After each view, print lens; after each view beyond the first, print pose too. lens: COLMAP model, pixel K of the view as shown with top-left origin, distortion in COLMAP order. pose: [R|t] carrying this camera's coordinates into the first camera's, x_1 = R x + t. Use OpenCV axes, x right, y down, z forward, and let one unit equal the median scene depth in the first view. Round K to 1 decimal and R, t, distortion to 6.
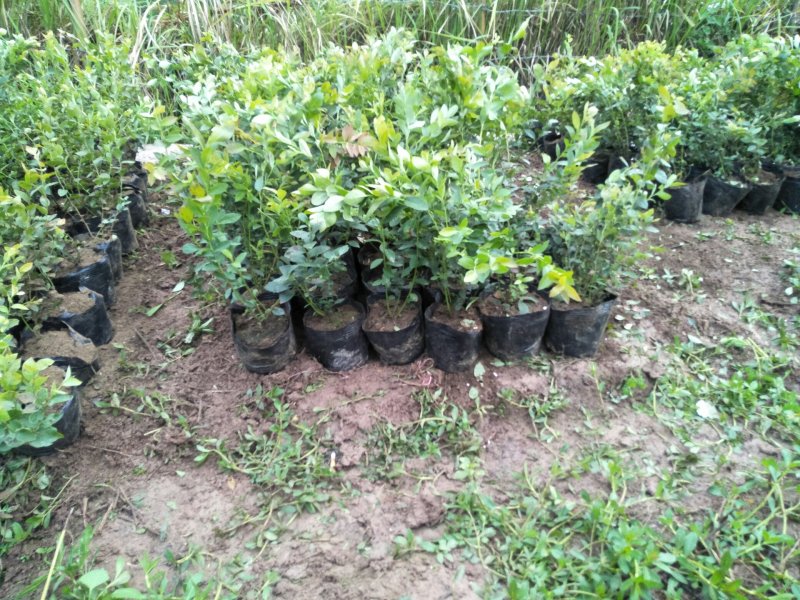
lens RADIAL K [[648.1, 0, 400.0], [0, 648.1, 300.0], [0, 0, 1]] dist [0.072539, -0.002777]
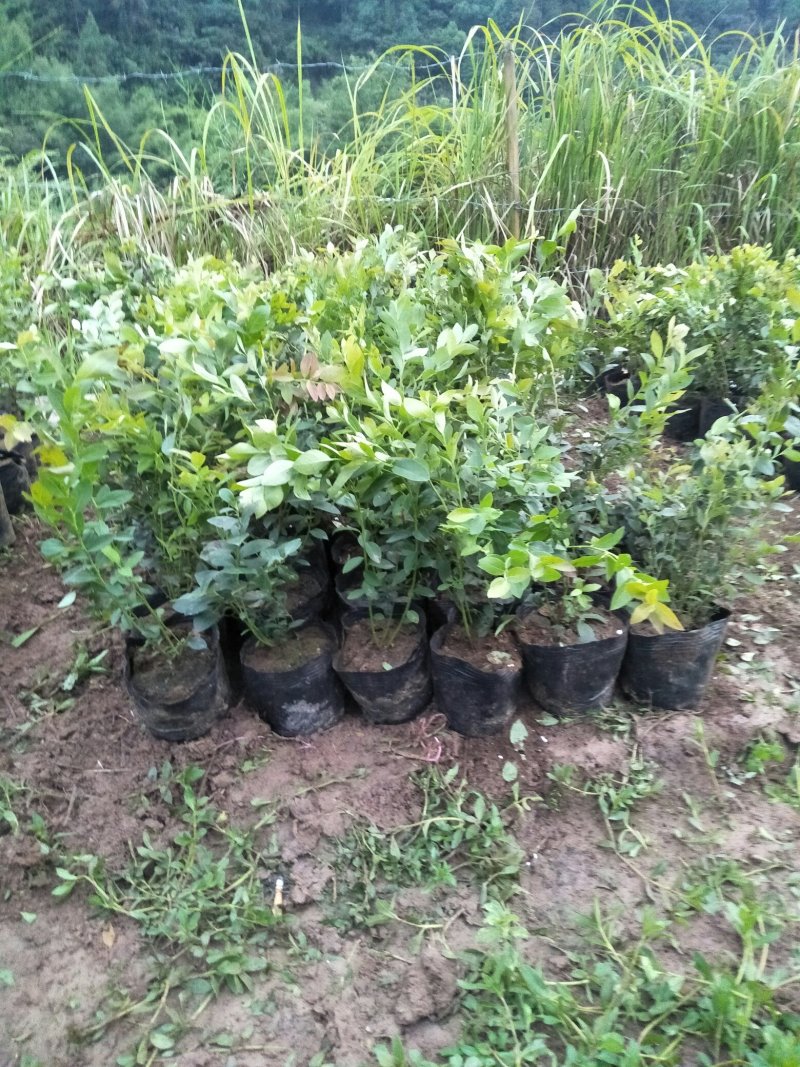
lens RADIAL K [[917.8, 0, 404.9], [0, 917.8, 537.5], [0, 0, 1]] dist [0.029310, 0.002563]
pose [[0.999921, -0.012193, -0.003160, 0.018194], [0.011919, 0.997056, -0.075745, -0.014575], [0.004074, 0.075702, 0.997122, 0.101423]]
